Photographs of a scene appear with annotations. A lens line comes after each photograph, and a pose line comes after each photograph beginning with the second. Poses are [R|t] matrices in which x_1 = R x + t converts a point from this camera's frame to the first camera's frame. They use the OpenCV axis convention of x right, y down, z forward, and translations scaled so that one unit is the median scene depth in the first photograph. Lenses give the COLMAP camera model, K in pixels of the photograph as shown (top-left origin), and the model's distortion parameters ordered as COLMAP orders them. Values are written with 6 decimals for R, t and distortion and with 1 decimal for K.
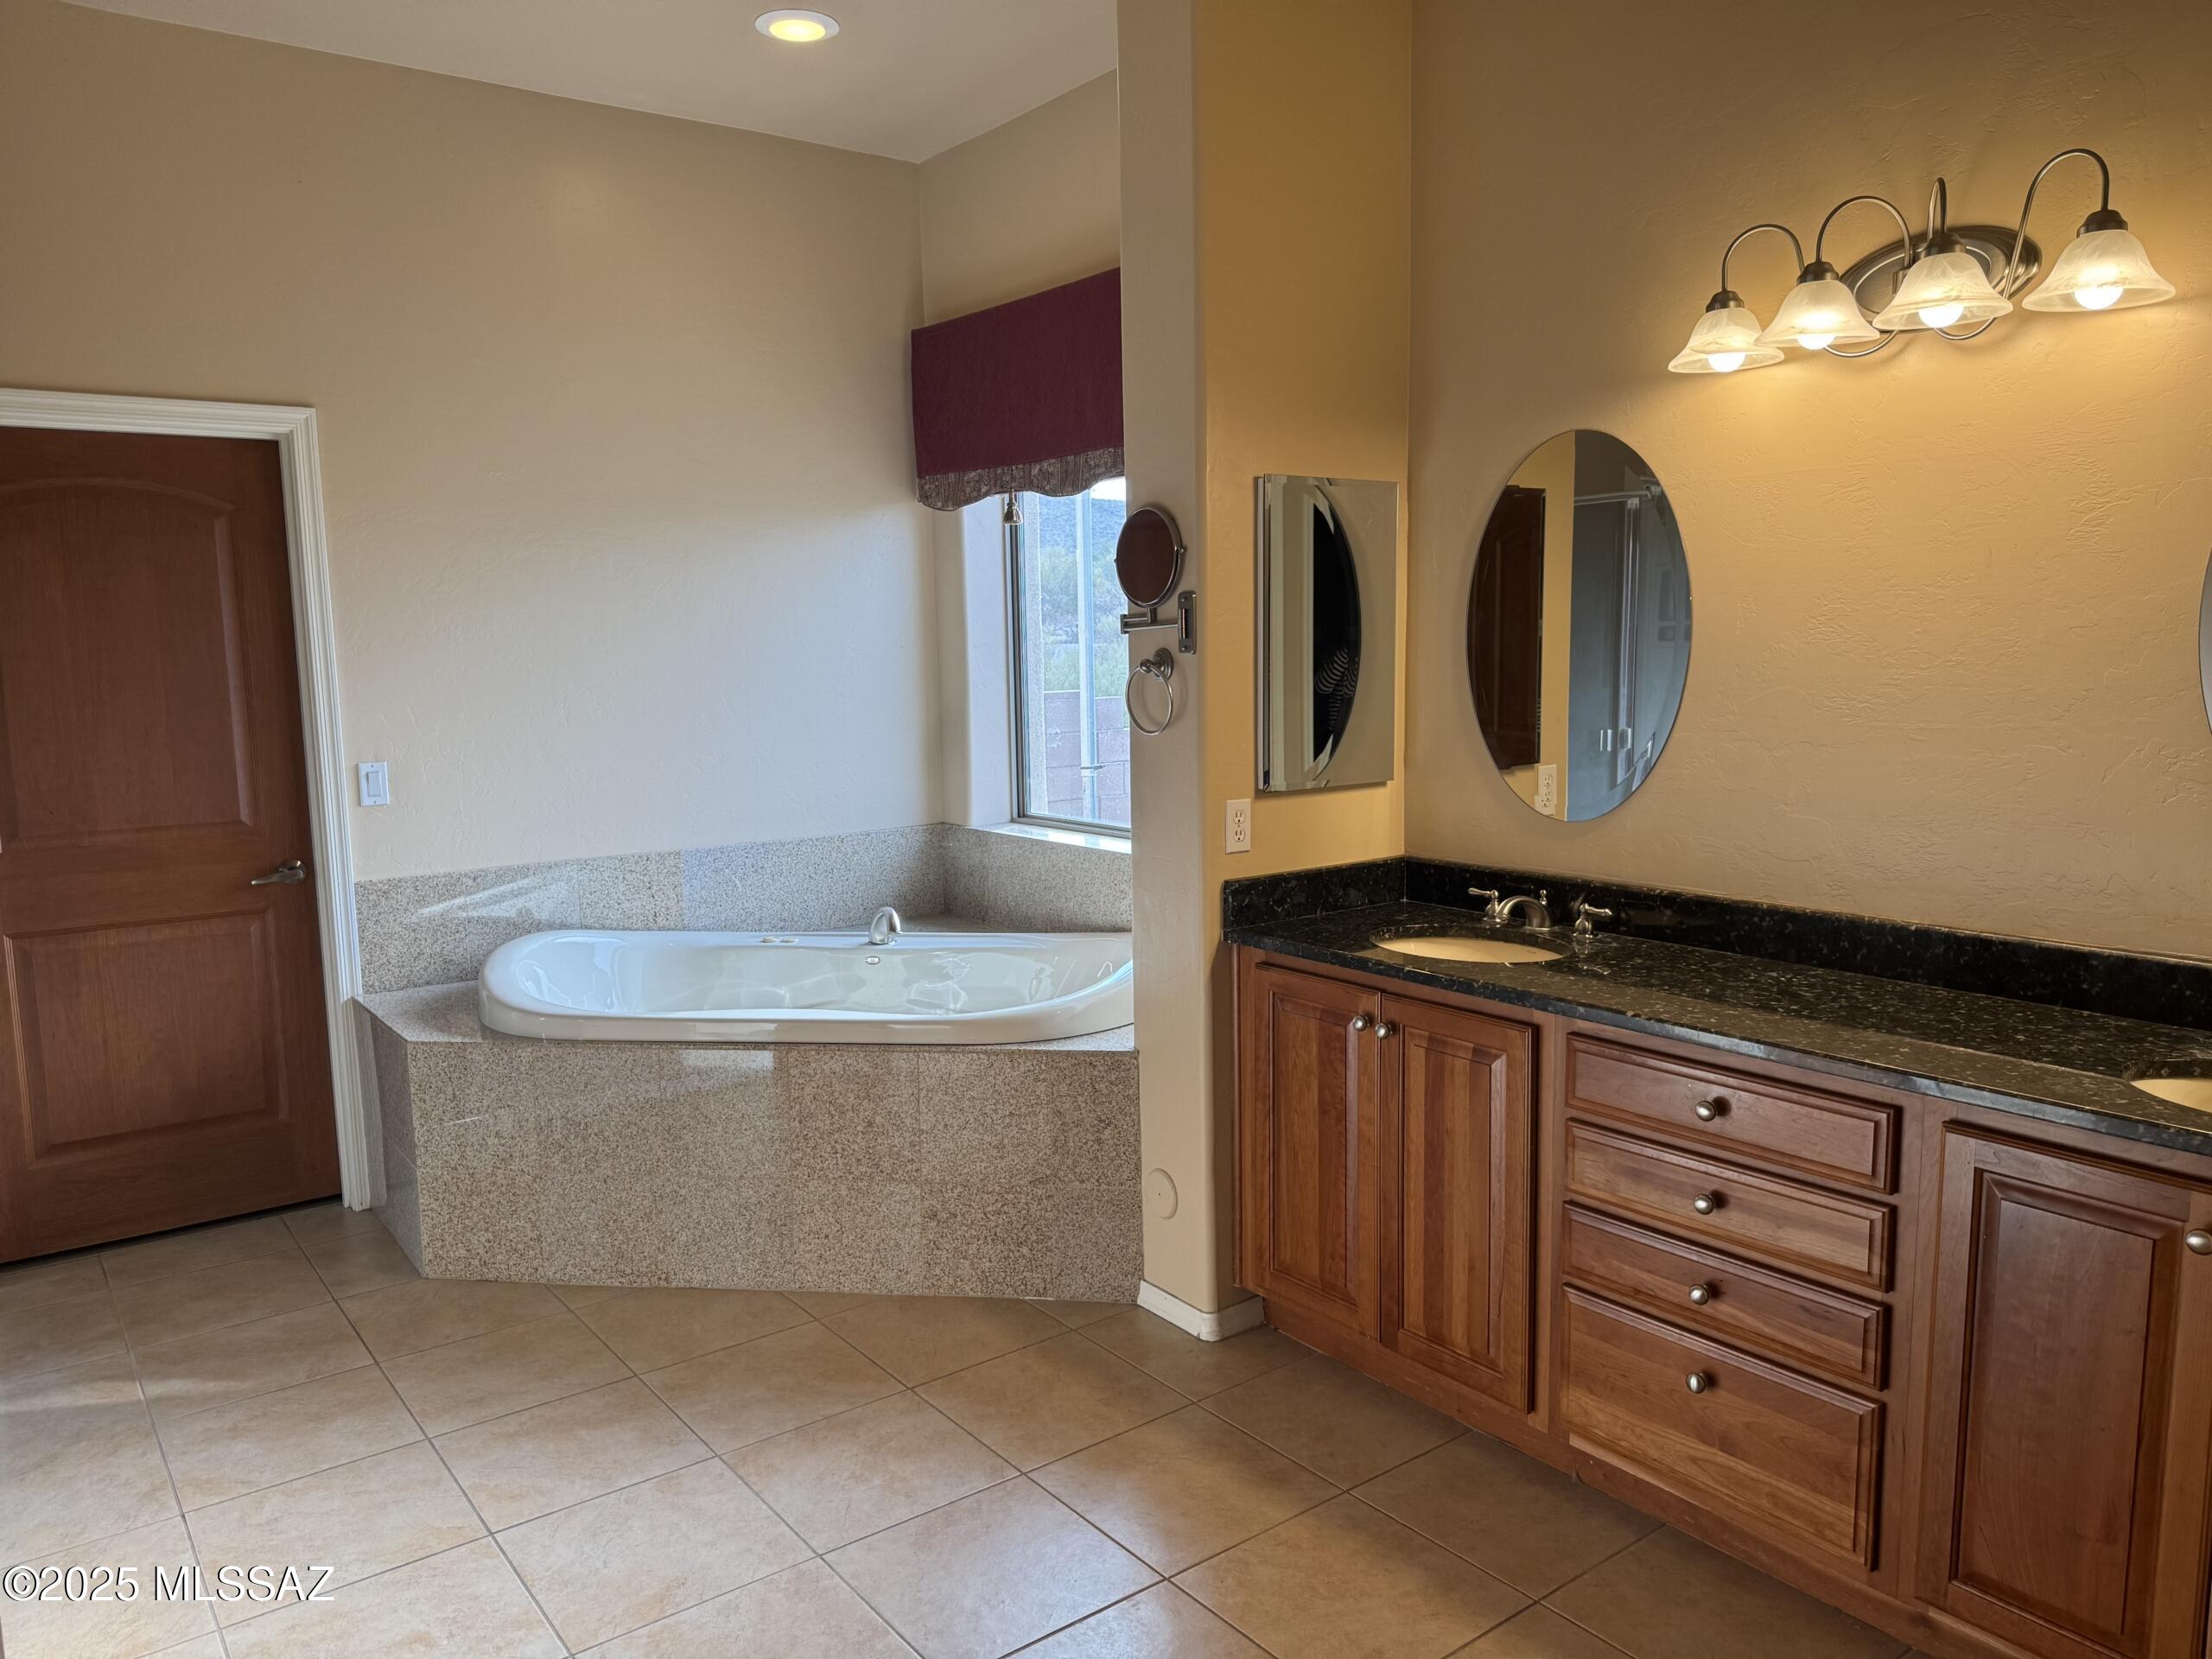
lens RADIAL K [[1525.2, 0, 1091.1], [0, 1525.2, 839.0], [0, 0, 1]] dist [0.014785, -0.031215]
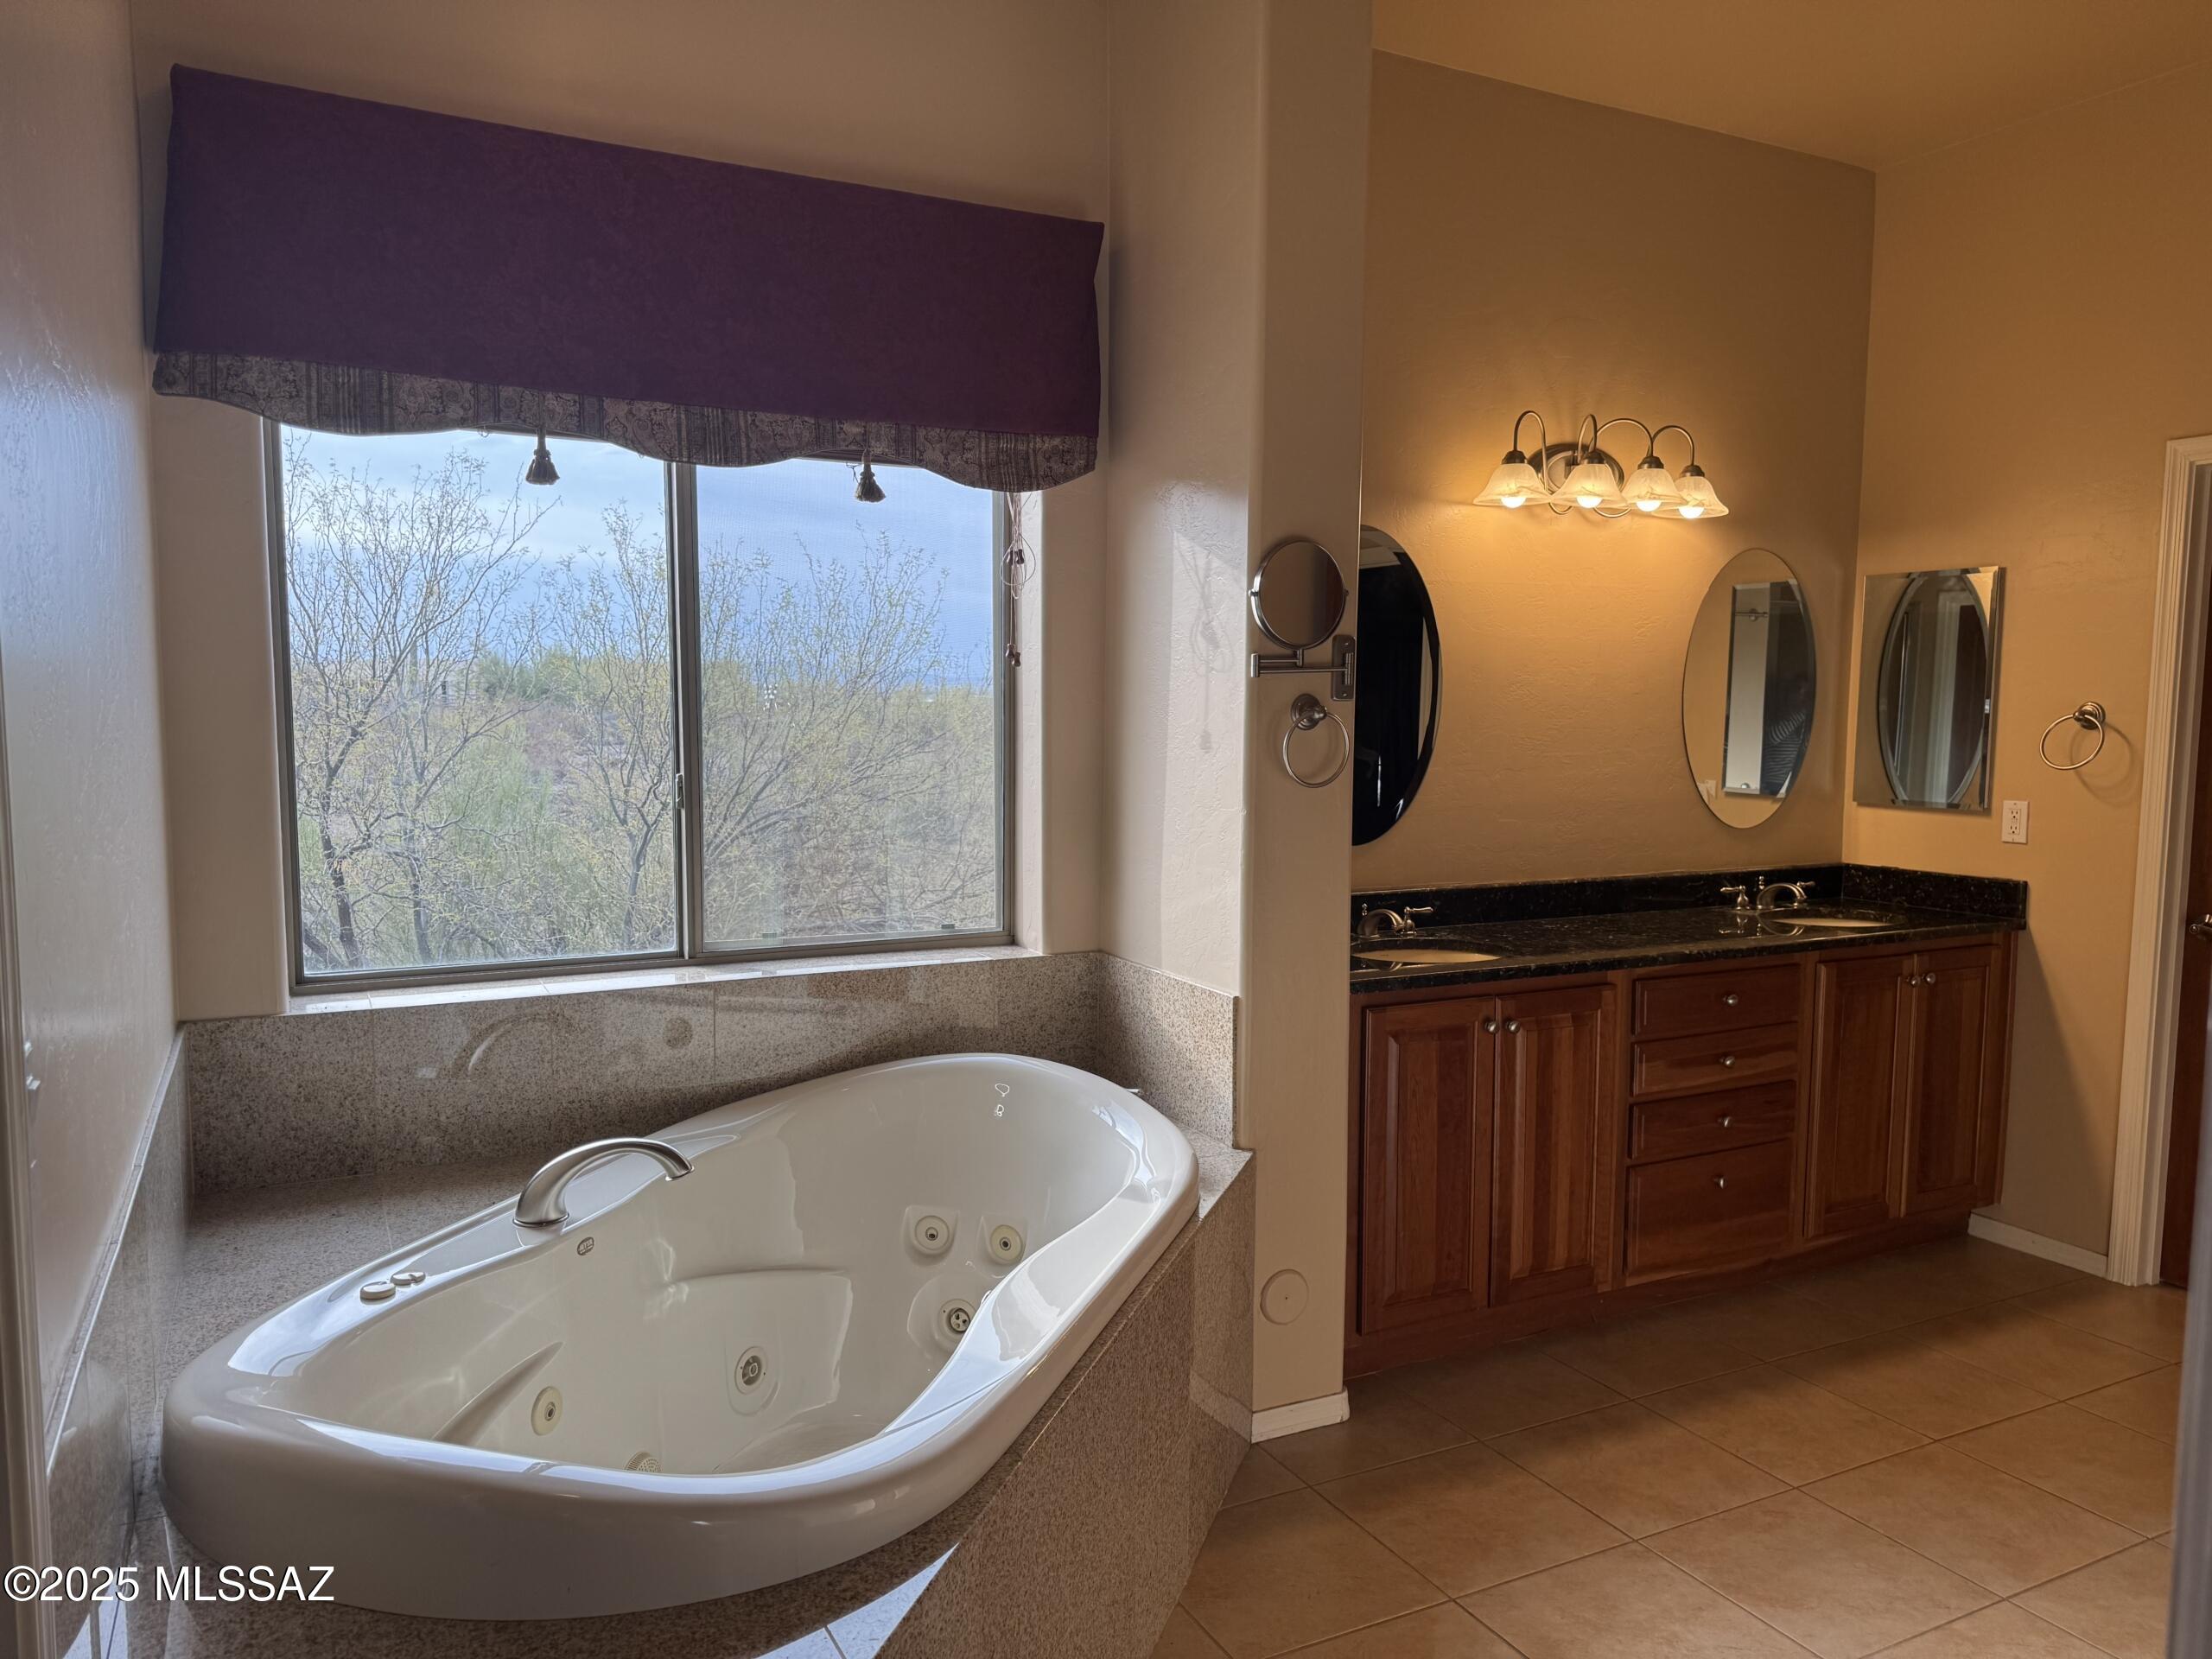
lens RADIAL K [[1525.2, 0, 1091.1], [0, 1525.2, 839.0], [0, 0, 1]] dist [0.014785, -0.031215]
pose [[0.167787, -0.058378, 0.984093, -0.937979], [0.118485, 0.992203, 0.038658, -0.092470], [-0.978677, 0.110114, 0.173395, 1.032127]]
